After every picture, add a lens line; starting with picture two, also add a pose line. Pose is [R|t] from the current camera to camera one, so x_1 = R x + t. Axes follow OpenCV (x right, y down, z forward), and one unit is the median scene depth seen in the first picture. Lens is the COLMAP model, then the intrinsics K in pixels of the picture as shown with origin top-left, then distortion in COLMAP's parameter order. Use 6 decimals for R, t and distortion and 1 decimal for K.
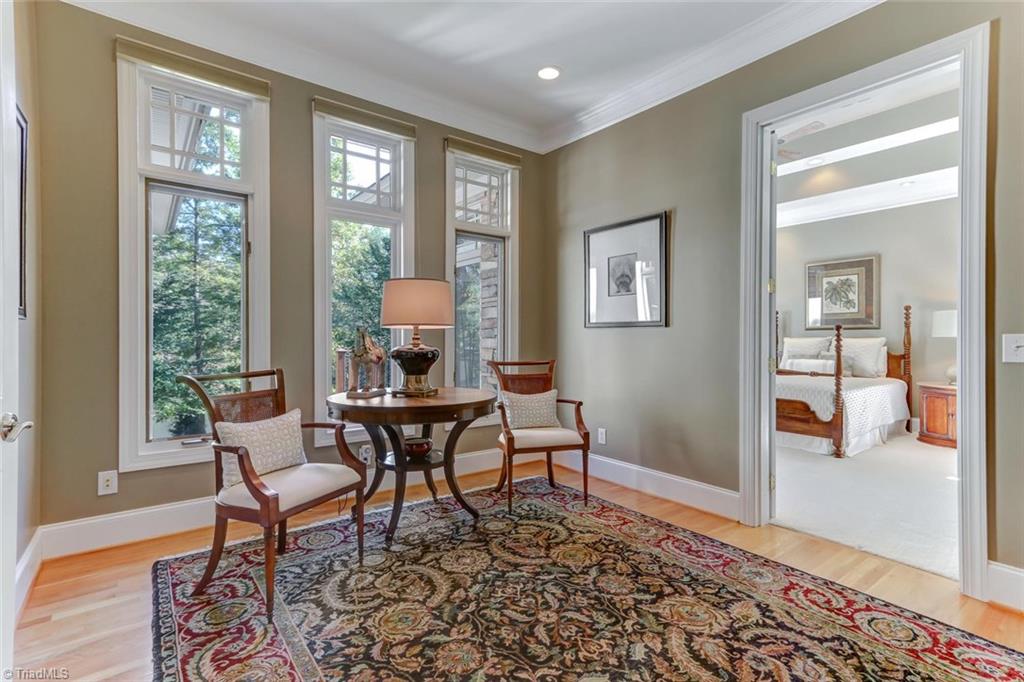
lens RADIAL K [[476.5, 0, 508.4], [0, 476.5, 338.8], [0, 0, 1]] dist [0.003194, 0.000532]
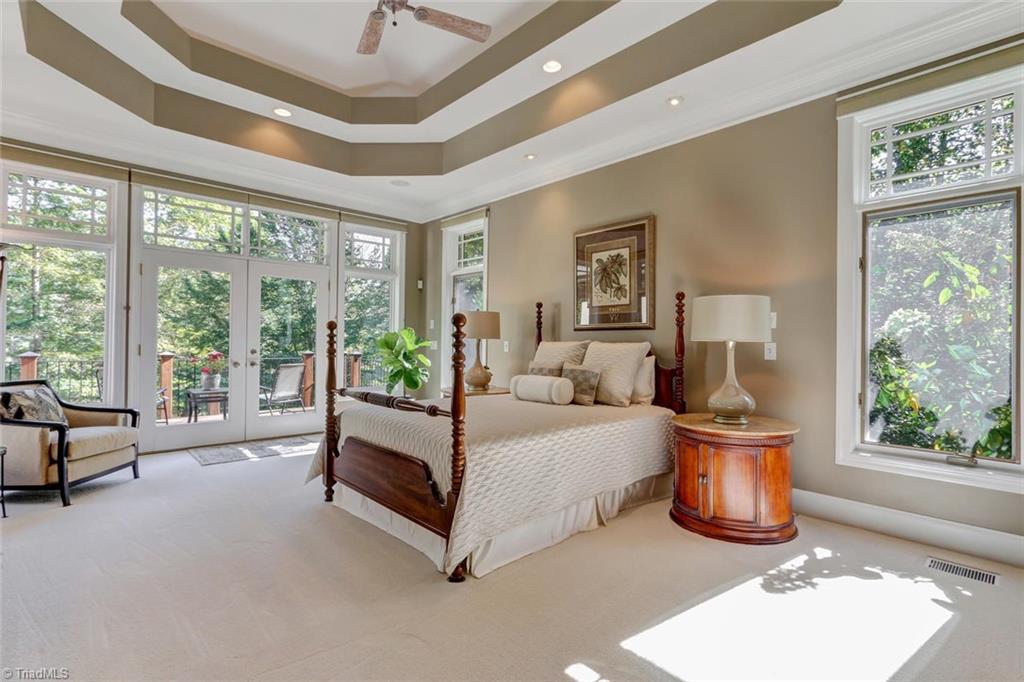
lens RADIAL K [[476.5, 0, 516.1], [0, 476.5, 340.0], [0, 0, 1]] dist [0.003194, 0.000532]
pose [[0.994835, 0.008232, 0.101174, 0.523702], [-0.007661, 0.999952, -0.006033, -0.000223], [-0.101219, 0.005227, 0.994850, 0.366921]]
